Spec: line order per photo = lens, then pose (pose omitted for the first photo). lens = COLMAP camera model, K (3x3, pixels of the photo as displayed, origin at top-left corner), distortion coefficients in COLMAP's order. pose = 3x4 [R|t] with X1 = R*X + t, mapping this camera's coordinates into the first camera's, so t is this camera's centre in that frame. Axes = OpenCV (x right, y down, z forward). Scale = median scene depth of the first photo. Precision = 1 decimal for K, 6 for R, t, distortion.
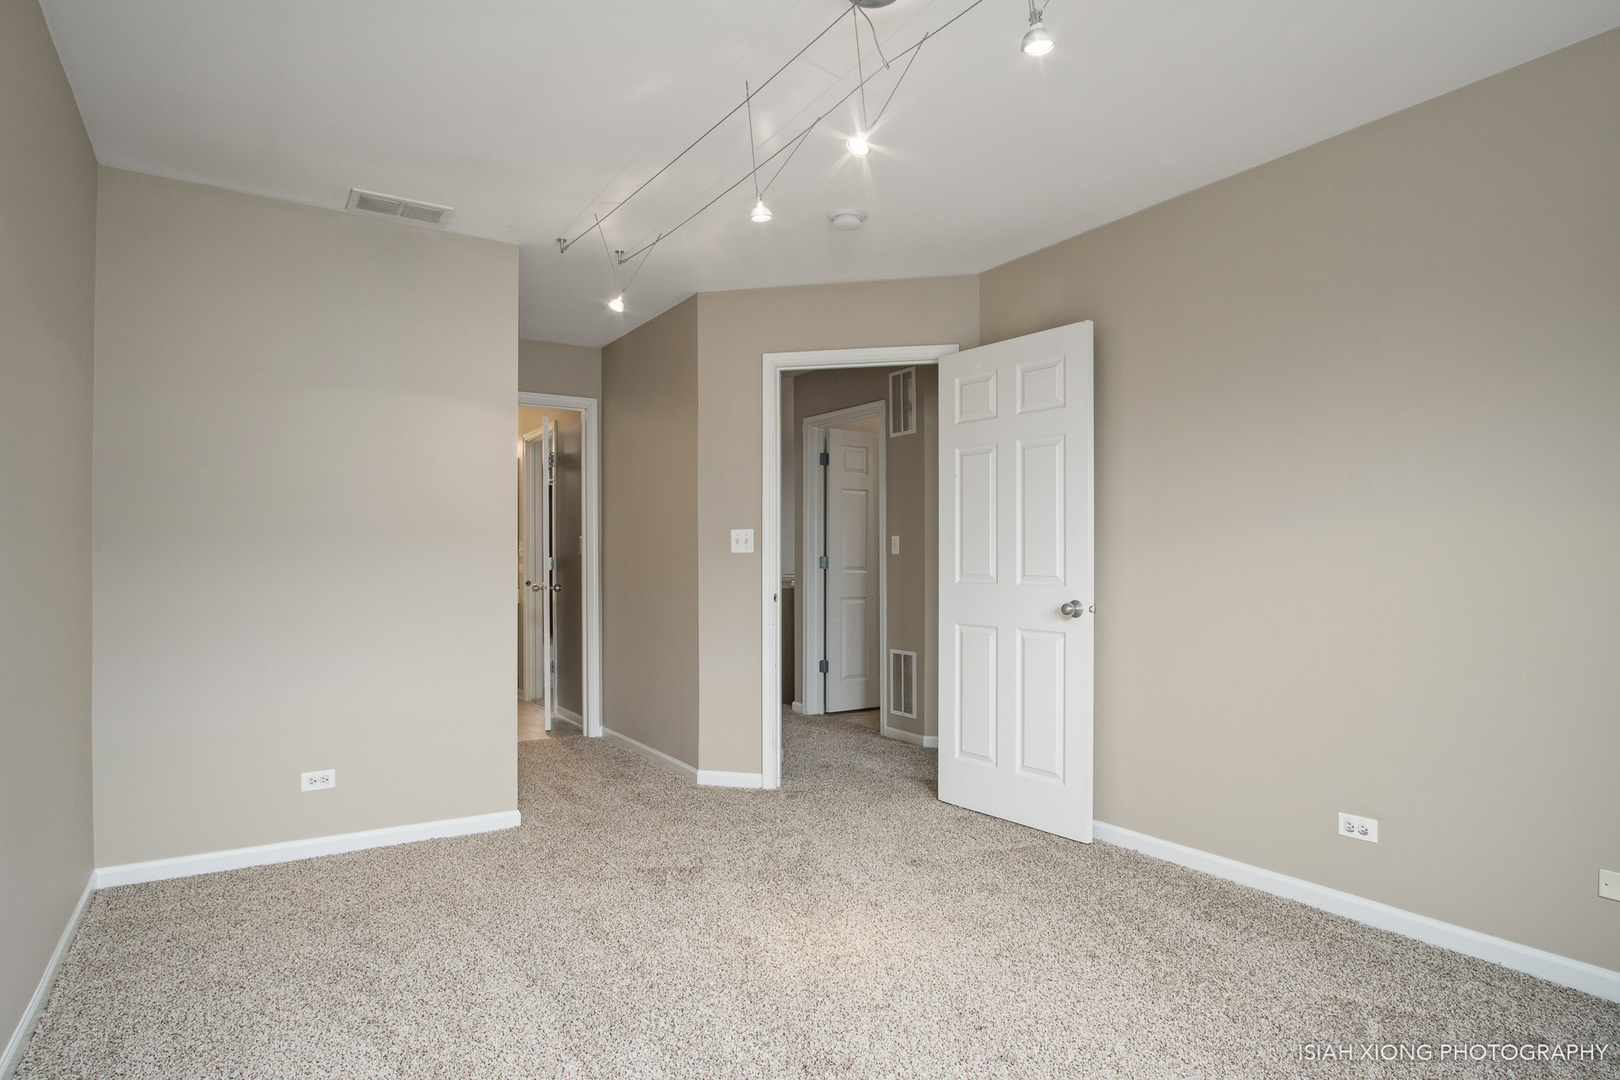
lens RADIAL K [[869.9, 0, 808.4], [0, 869.9, 564.3], [0, 0, 1]] dist [-0.015234, 0.000124]
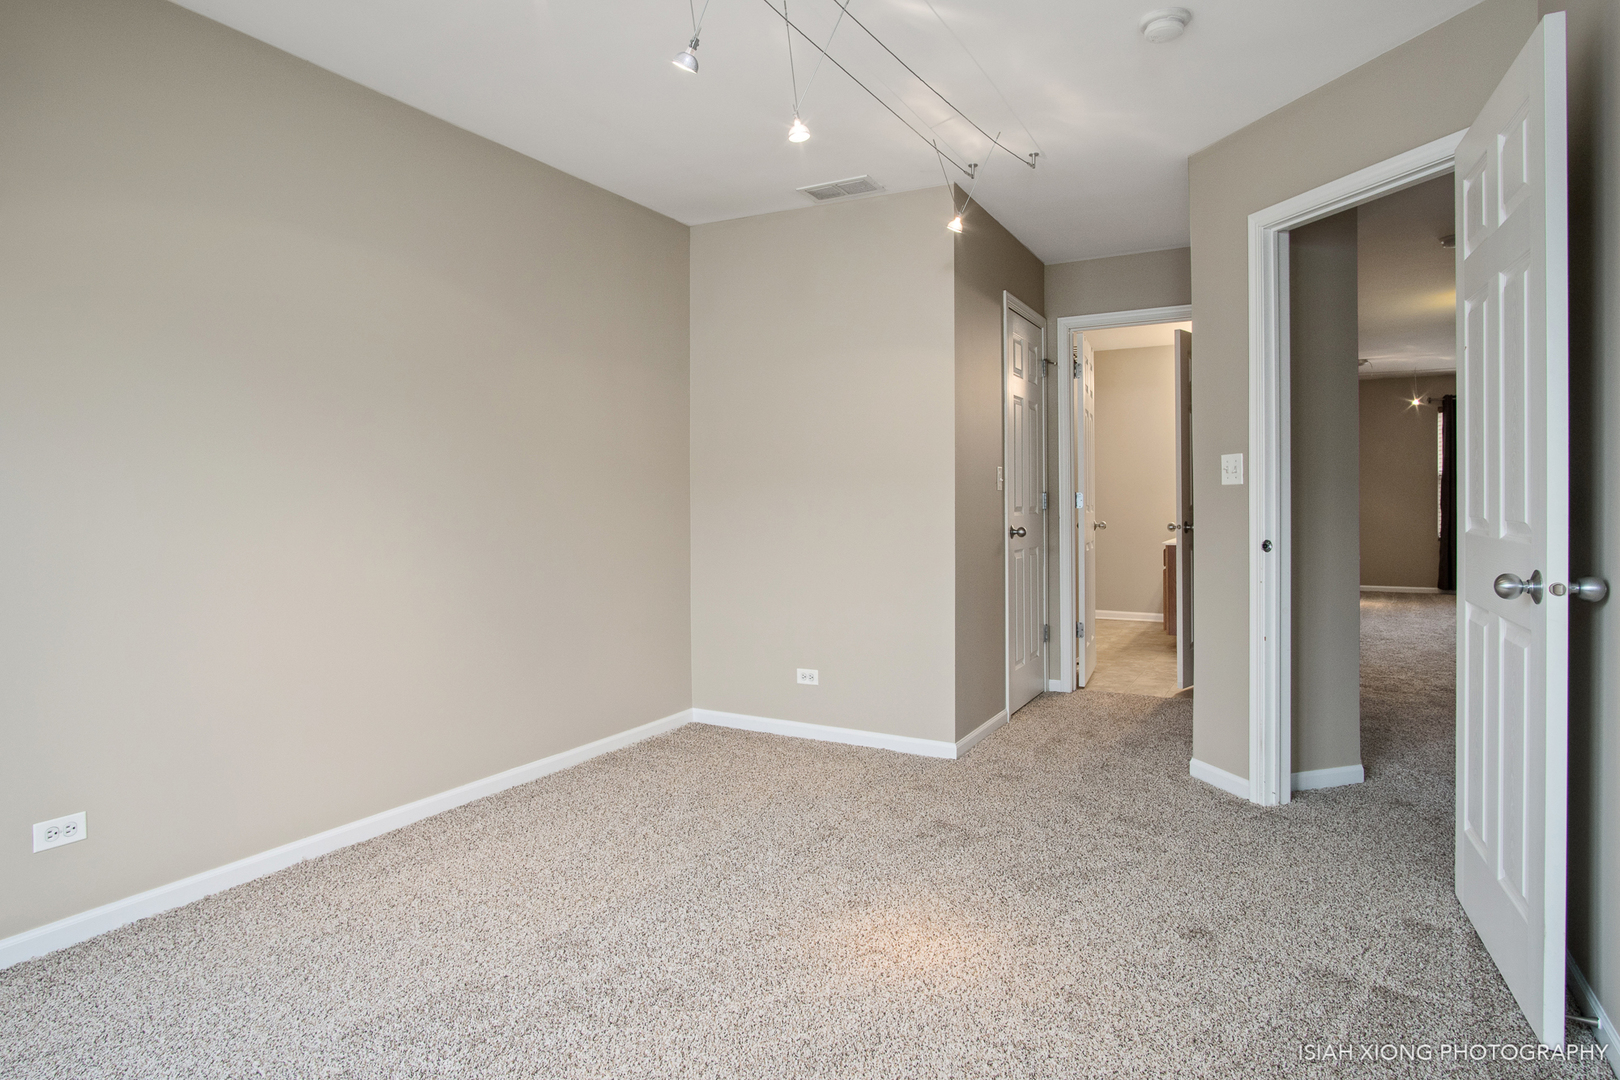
lens RADIAL K [[942.0, 0, 808.6], [0, 942.0, 504.6], [0, 0, 1]] dist [0.000209, 0.000966]
pose [[0.485773, 0.004278, -0.874075, 0.588801], [0.001110, 0.999984, 0.005511, -0.001094], [0.874085, -0.003647, 0.485760, 0.347790]]
